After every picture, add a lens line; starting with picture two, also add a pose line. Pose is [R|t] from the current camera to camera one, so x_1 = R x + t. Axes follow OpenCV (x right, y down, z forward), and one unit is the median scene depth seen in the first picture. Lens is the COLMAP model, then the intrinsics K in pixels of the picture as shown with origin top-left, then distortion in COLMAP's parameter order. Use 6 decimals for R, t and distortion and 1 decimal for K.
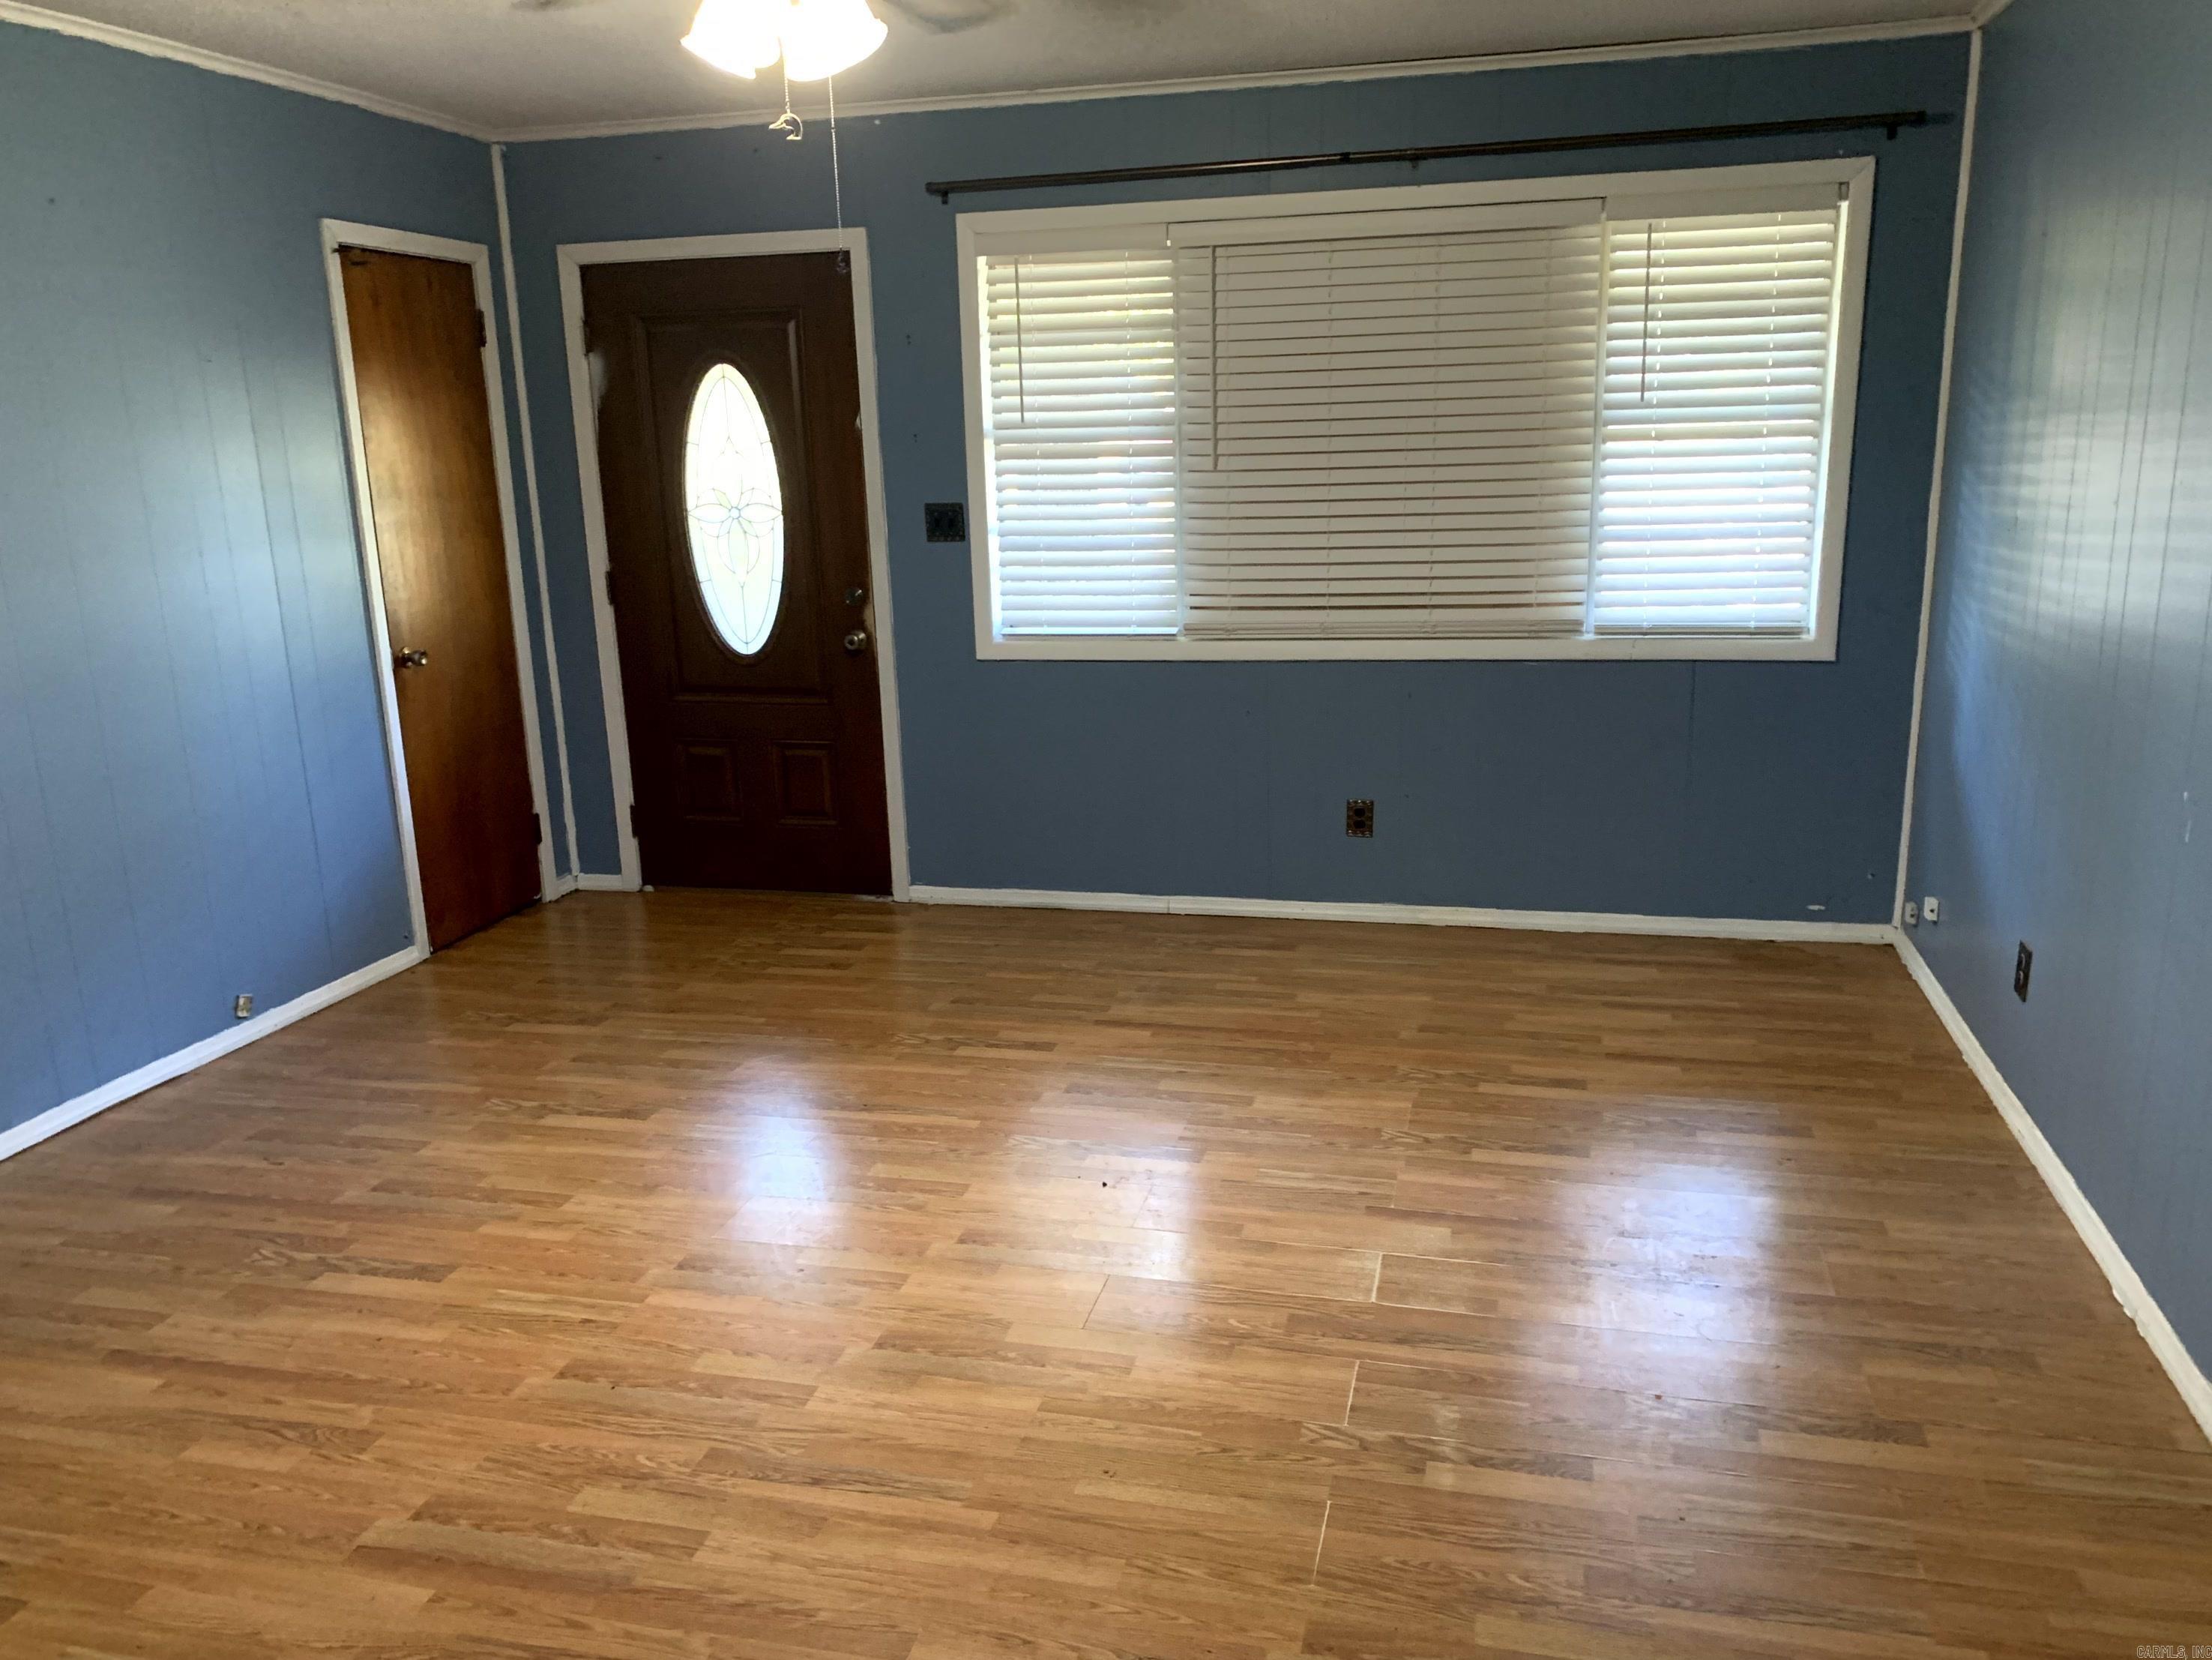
lens RADIAL K [[1670.5, 0, 1098.1], [0, 1670.5, 839.1], [0, 0, 1]] dist [0.035801, -0.045614]
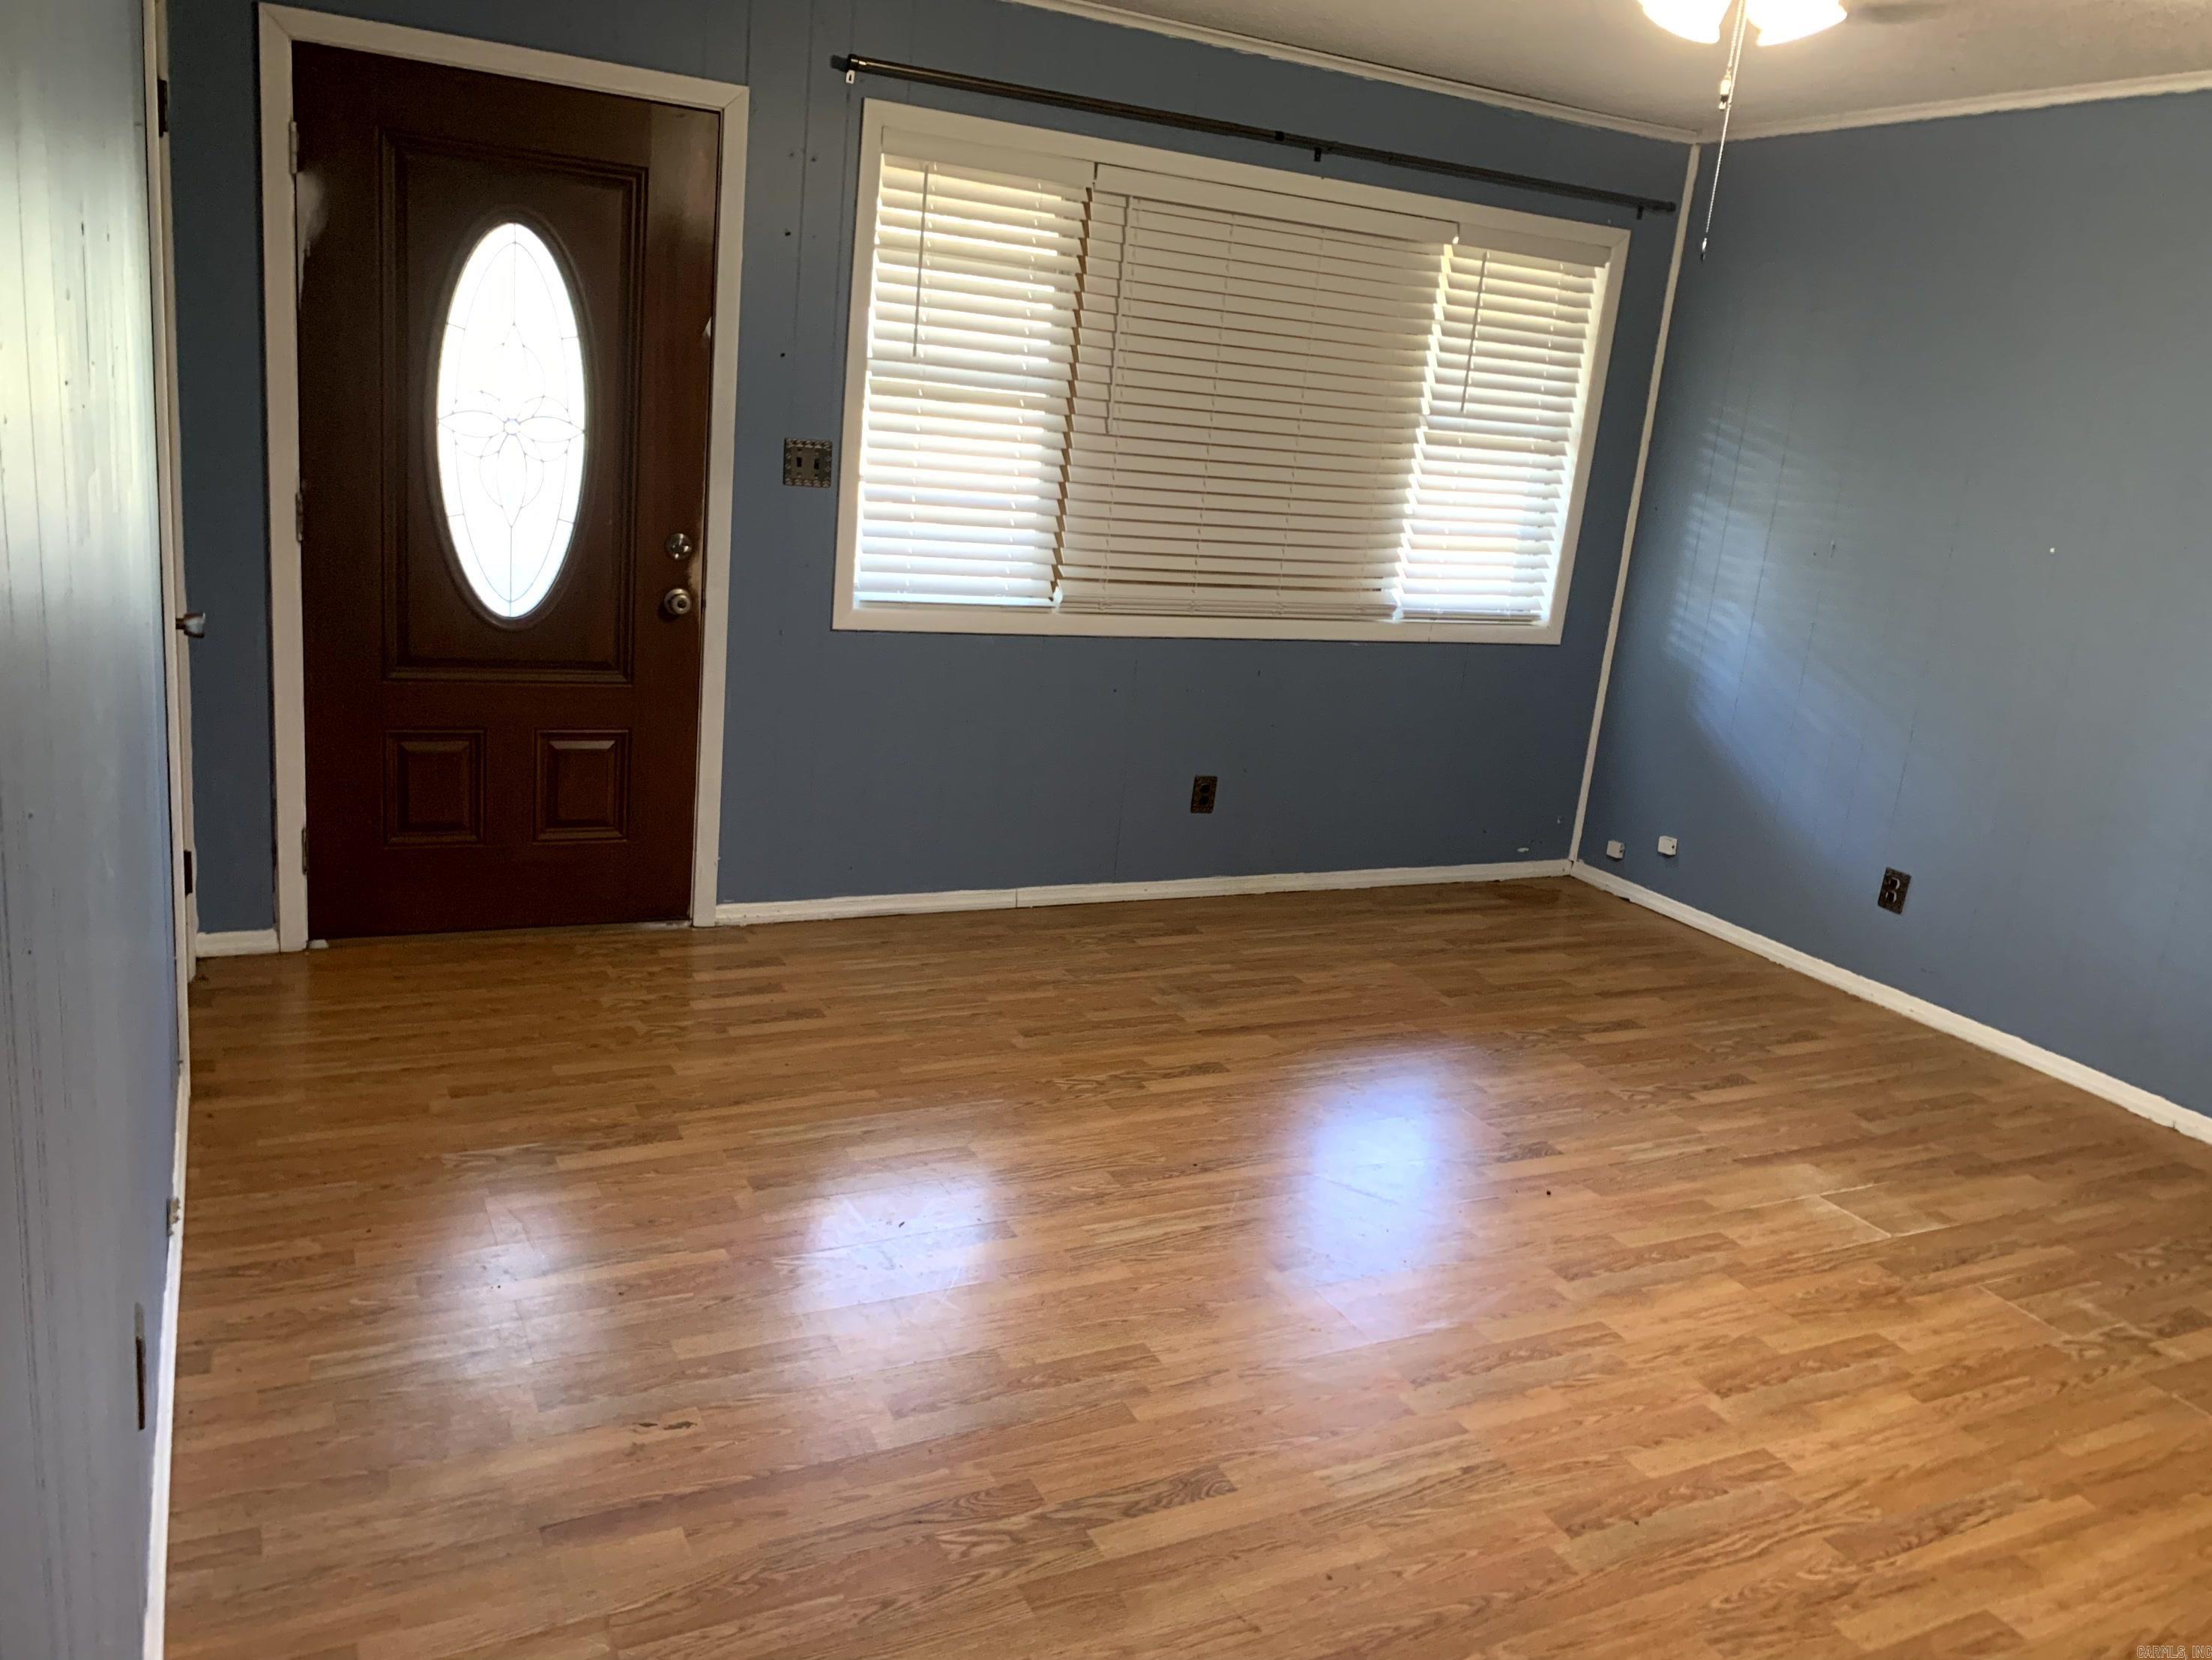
lens RADIAL K [[1670.5, 0, 1200.5], [0, 1670.5, 817.2], [0, 0, 1]] dist [0.035801, -0.045614]
pose [[0.748960, -0.062133, 0.659696, -0.547624], [0.043980, 0.998060, 0.044070, -0.046699], [-0.661155, -0.003993, 0.750239, 0.271125]]
